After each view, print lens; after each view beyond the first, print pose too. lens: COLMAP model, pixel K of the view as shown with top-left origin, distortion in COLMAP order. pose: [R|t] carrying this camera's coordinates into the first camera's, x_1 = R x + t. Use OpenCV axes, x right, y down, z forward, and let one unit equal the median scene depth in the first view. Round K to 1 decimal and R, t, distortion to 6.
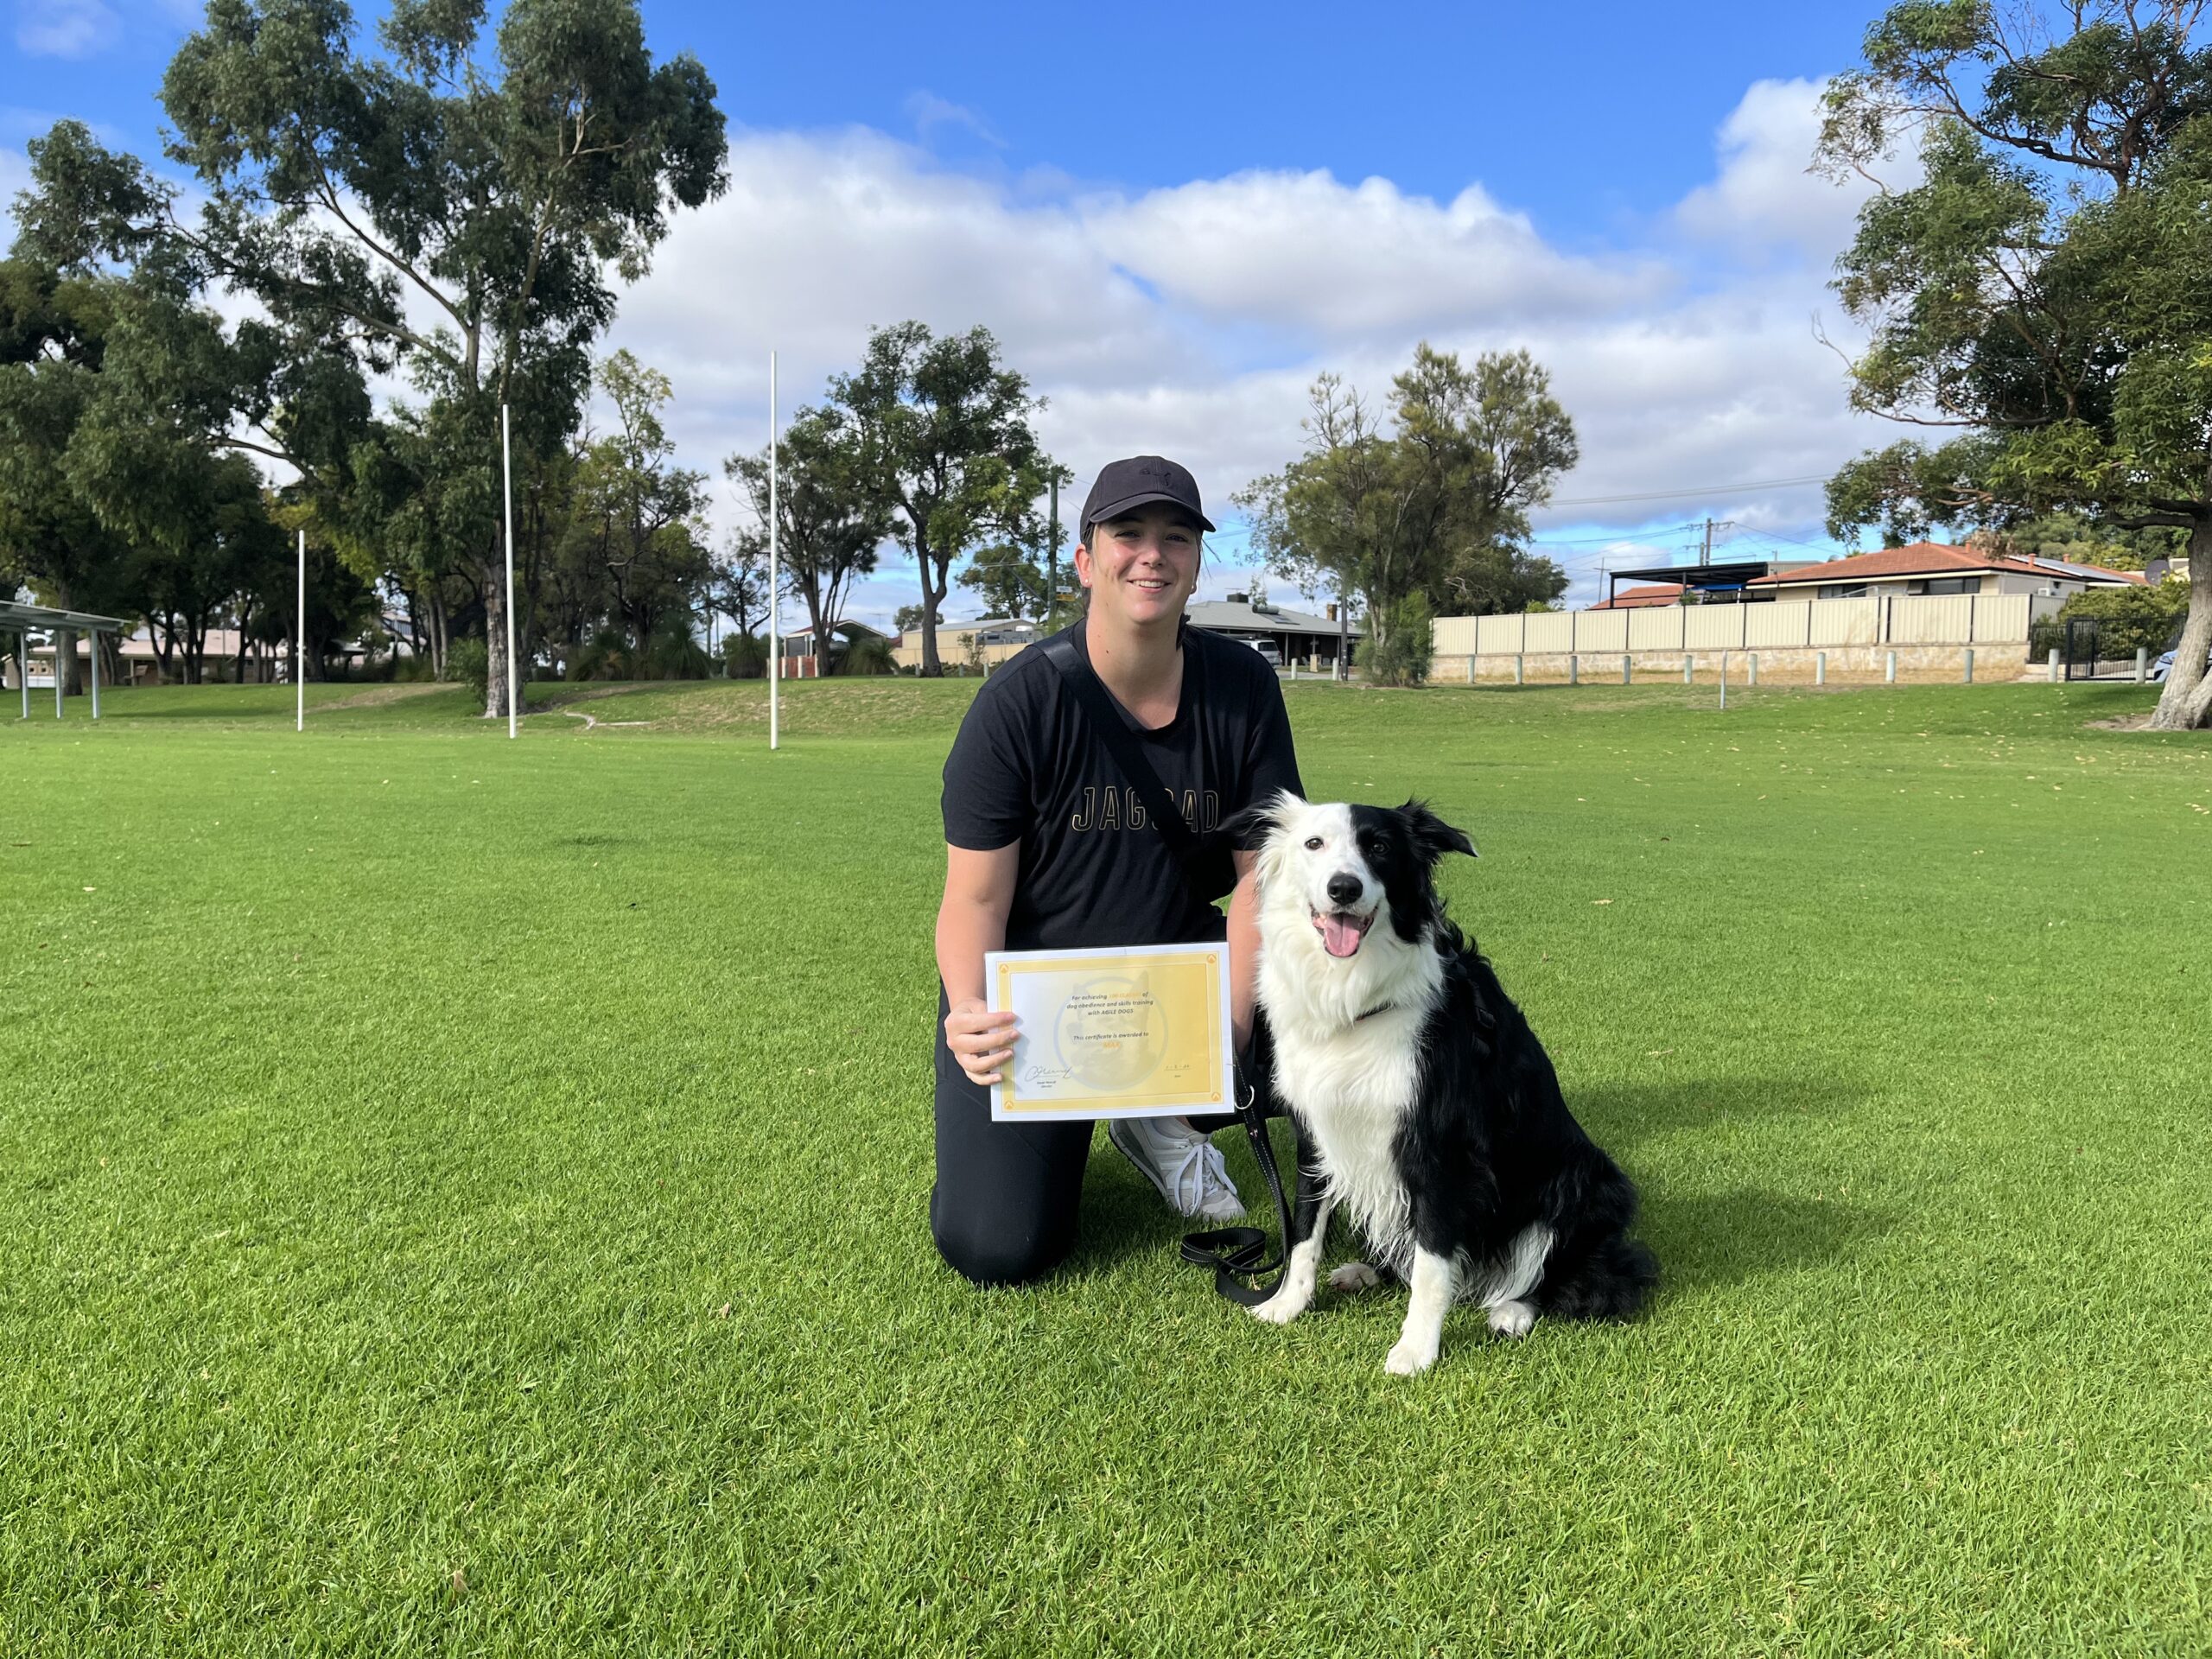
lens RADIAL K [[1680.3, 0, 1093.7], [0, 1680.3, 862.7], [0, 0, 1]] dist [0.007701, -0.000102]
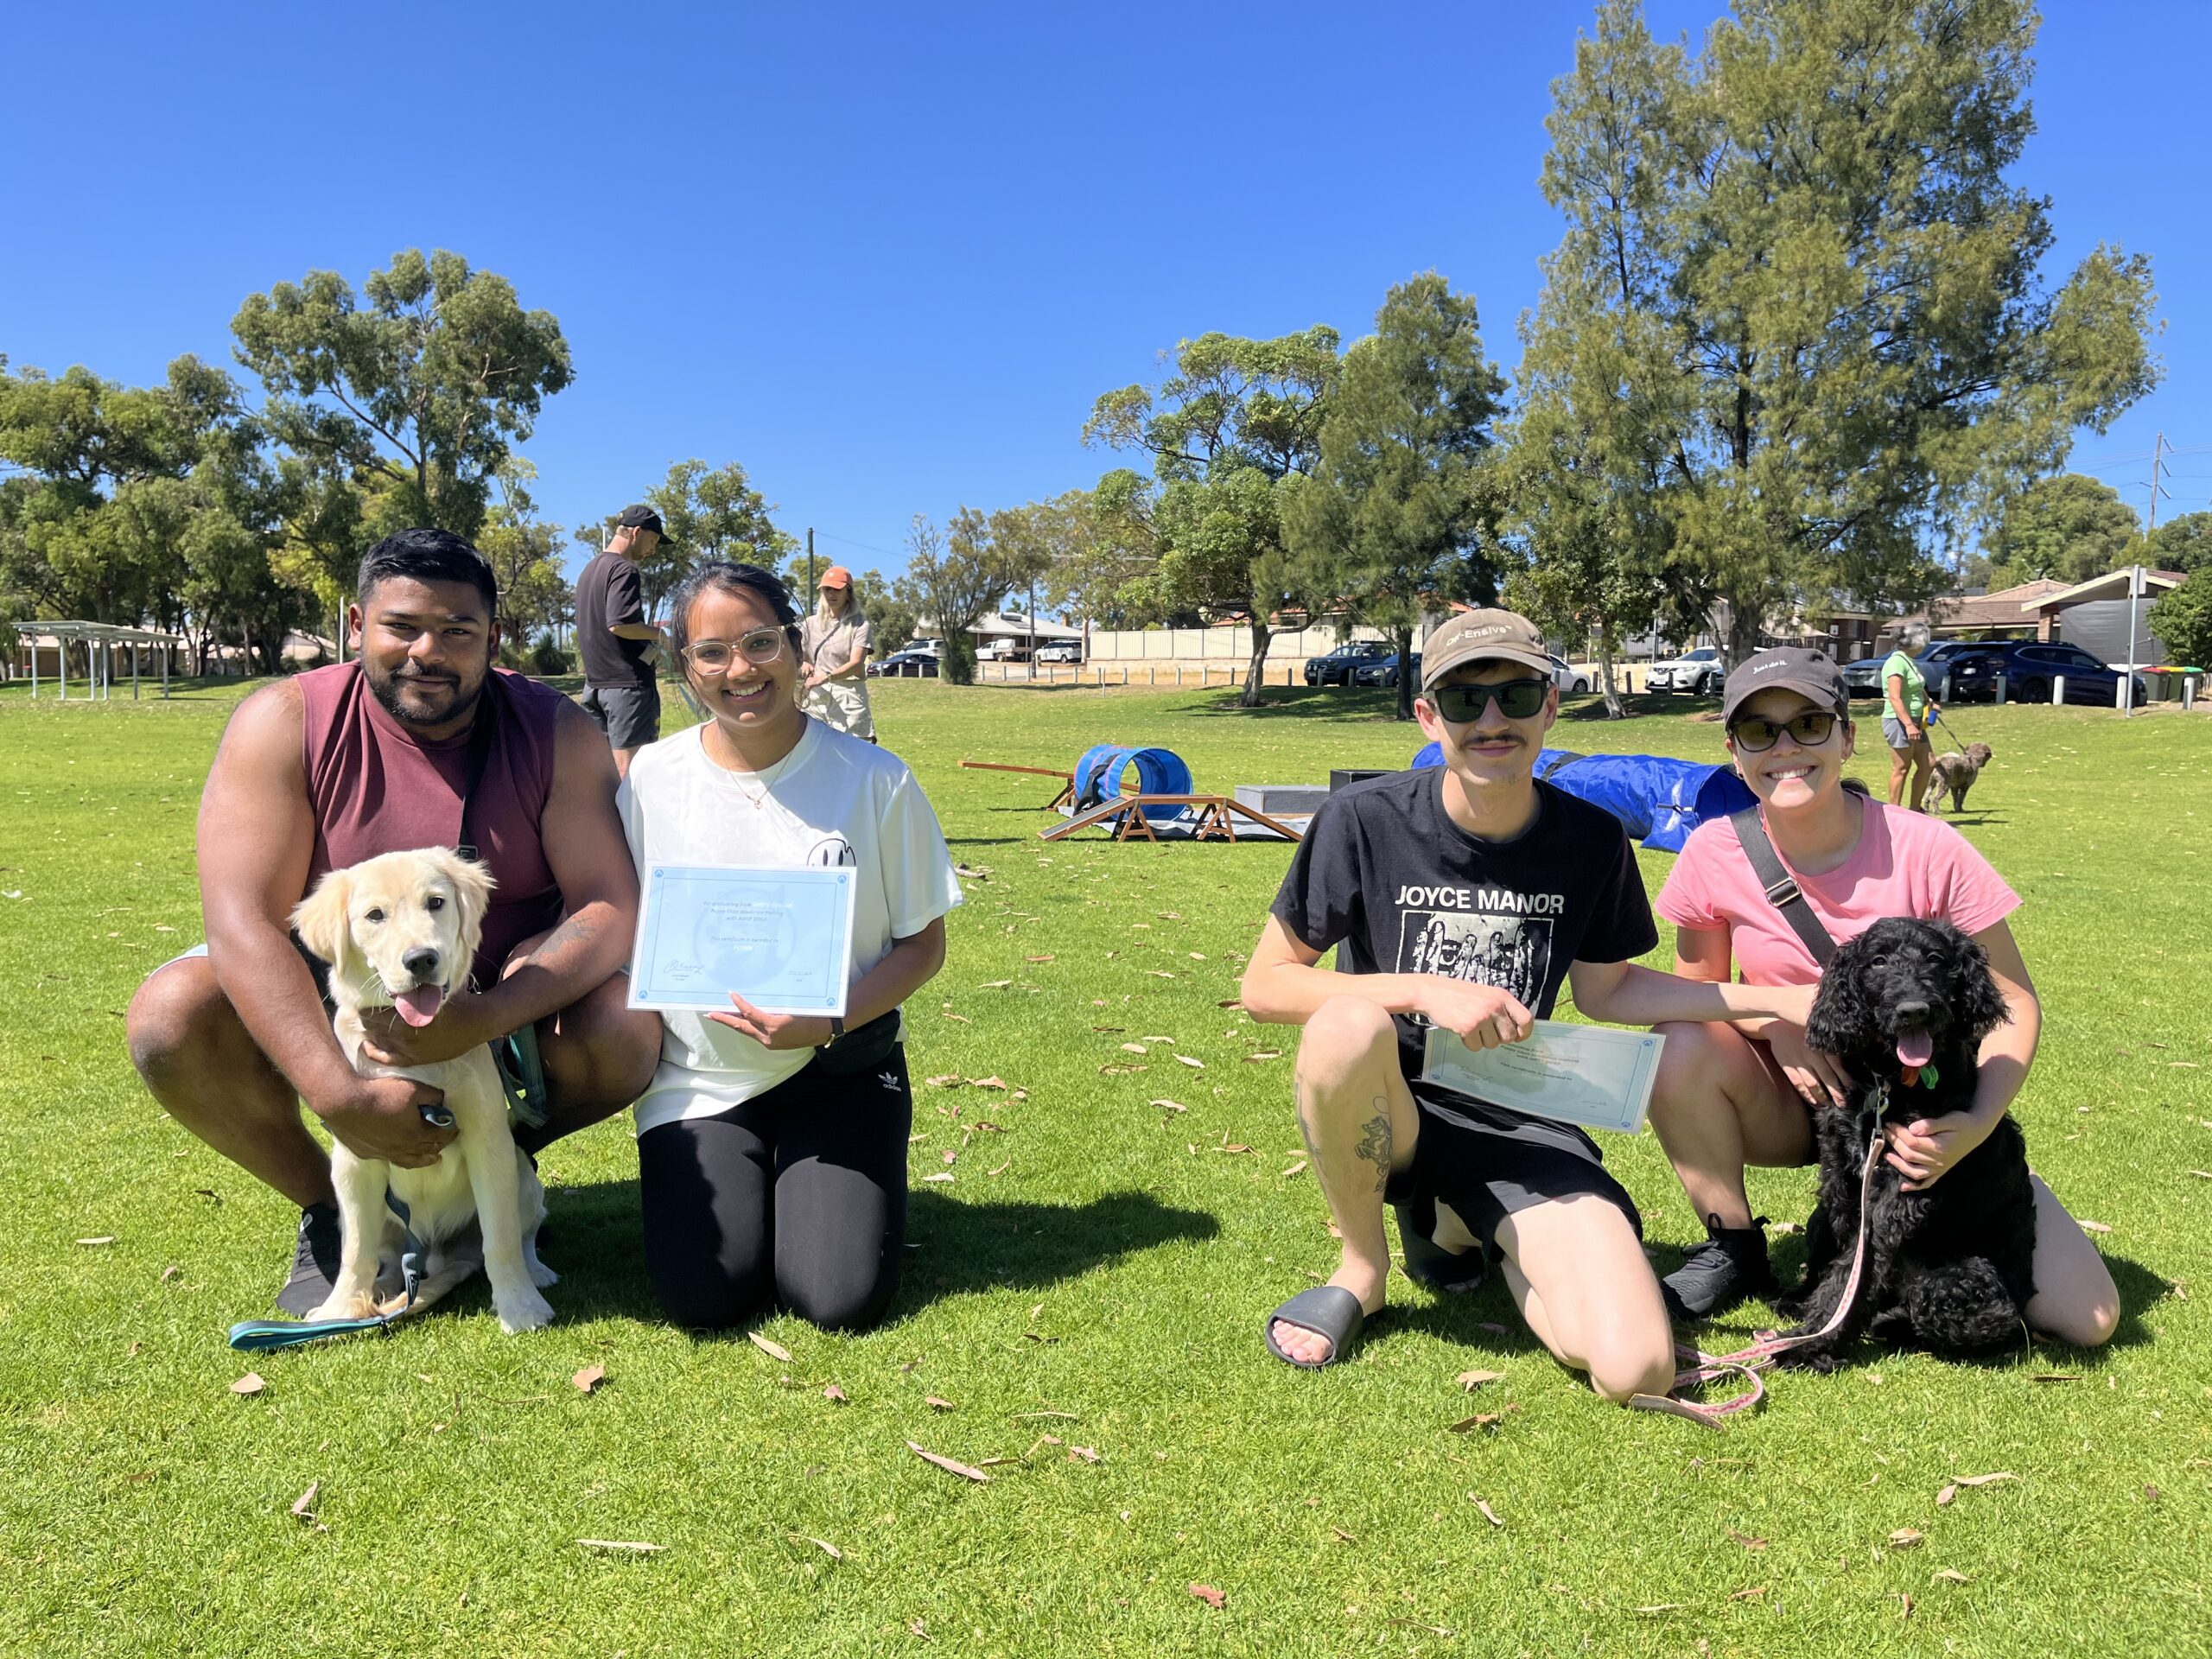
lens RADIAL K [[1680.3, 0, 1093.7], [0, 1680.3, 862.7], [0, 0, 1]] dist [0.007701, -0.000102]
pose [[0.996246, -0.003266, 0.086502, 0.133241], [0.002431, 0.999949, 0.009755, 0.053936], [-0.086529, -0.009508, 0.996204, -0.653970]]
